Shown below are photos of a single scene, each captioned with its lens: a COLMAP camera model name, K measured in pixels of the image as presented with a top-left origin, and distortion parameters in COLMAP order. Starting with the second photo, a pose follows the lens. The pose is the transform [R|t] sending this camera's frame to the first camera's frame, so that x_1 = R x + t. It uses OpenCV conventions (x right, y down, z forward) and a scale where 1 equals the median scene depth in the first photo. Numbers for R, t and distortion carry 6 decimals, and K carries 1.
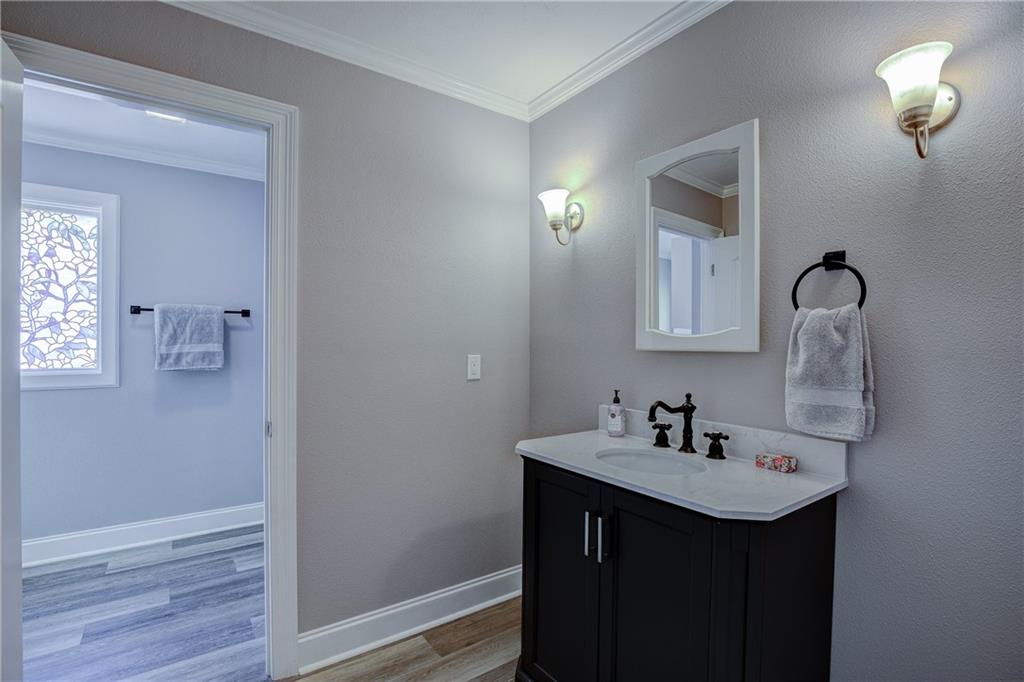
lens RADIAL K [[479.5, 0, 511.0], [0, 479.5, 344.2], [0, 0, 1]] dist [-0.024190, -0.002001]
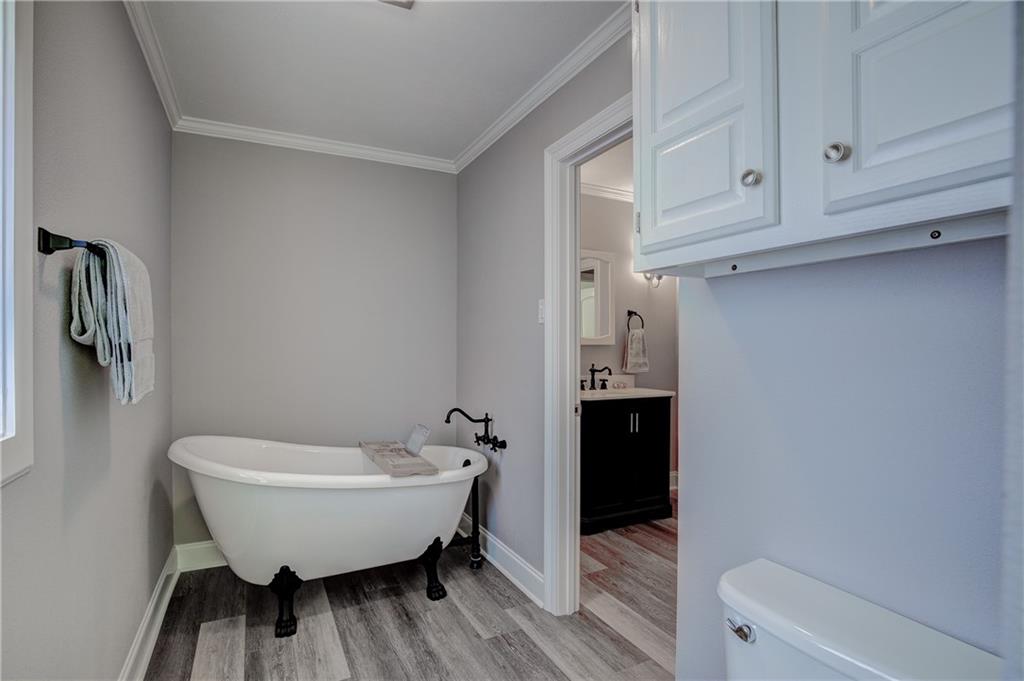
lens RADIAL K [[479.5, 0, 509.4], [0, 479.5, 343.8], [0, 0, 1]] dist [-0.024190, -0.002001]
pose [[0.143750, -0.003814, 0.989607, -1.890622], [-0.002634, 0.999988, 0.004237, 0.003618], [-0.989611, -0.003216, 0.143738, 1.064694]]
